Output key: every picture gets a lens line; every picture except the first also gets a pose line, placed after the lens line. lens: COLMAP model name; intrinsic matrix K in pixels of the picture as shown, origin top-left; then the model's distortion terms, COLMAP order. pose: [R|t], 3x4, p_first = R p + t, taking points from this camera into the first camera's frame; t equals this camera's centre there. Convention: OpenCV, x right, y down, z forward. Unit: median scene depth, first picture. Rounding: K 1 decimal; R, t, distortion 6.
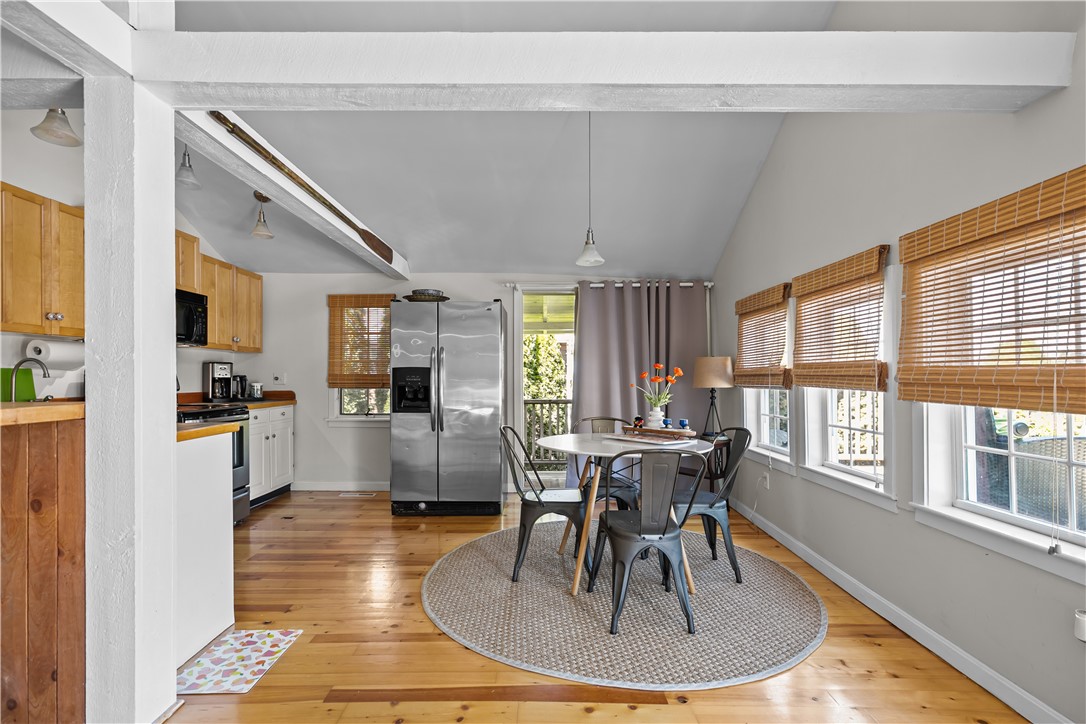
lens RADIAL K [[497.3, 0, 526.1], [0, 497.3, 382.5], [0, 0, 1]] dist [0.010069, -0.001526]
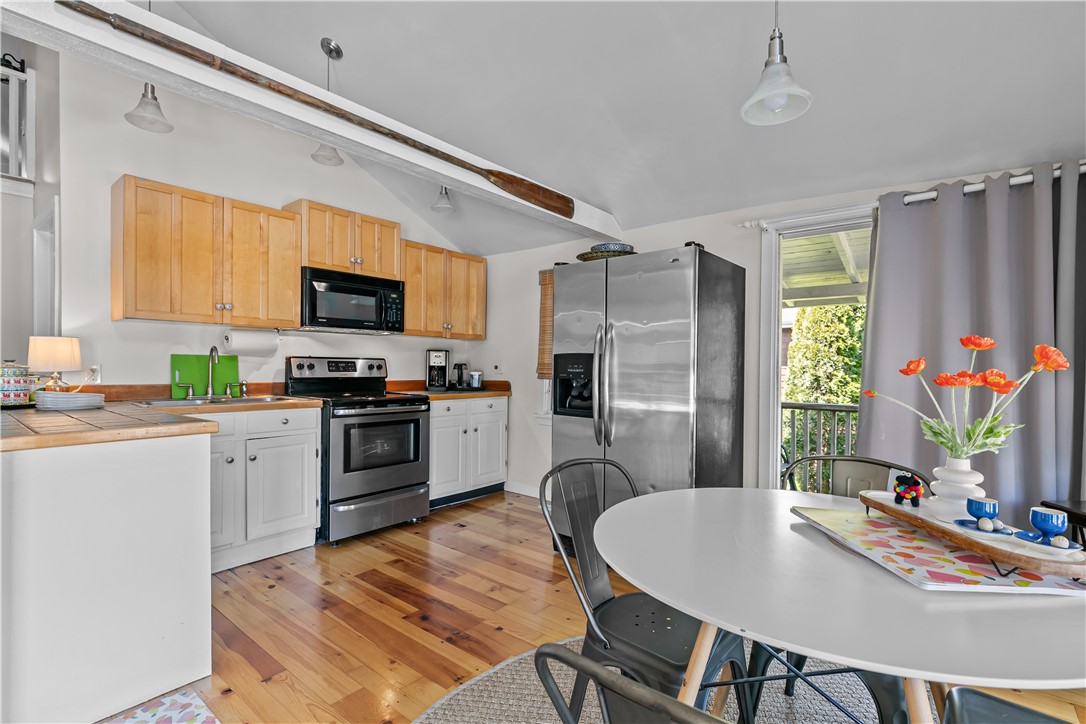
lens RADIAL K [[497.3, 0, 563.5], [0, 497.3, 370.3], [0, 0, 1]] dist [0.010069, -0.001526]
pose [[0.794063, 0.014623, -0.607659, 0.195978], [-0.017781, 0.999842, 0.000825, -0.006617], [0.607575, 0.010150, 0.794197, 0.413826]]
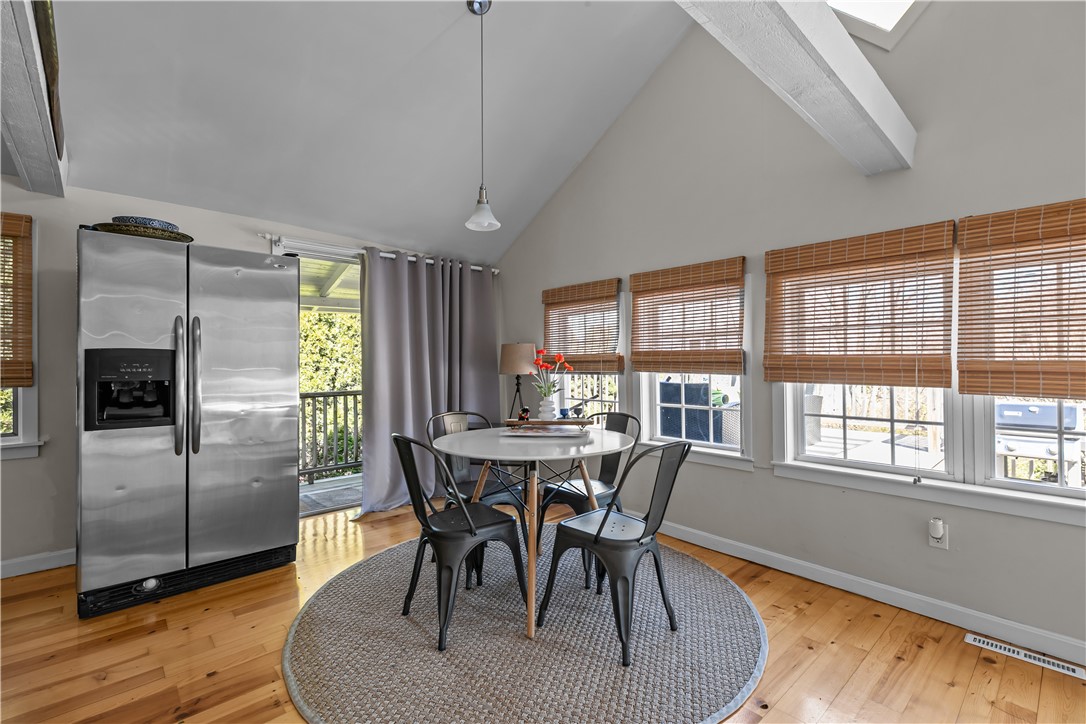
lens RADIAL K [[497.3, 0, 539.7], [0, 497.3, 362.8], [0, 0, 1]] dist [0.010069, -0.001526]
pose [[0.733068, -0.002136, 0.680152, -0.281405], [0.012295, 0.999873, -0.010111, -0.003321], [-0.680045, 0.015775, 0.733001, 0.252848]]
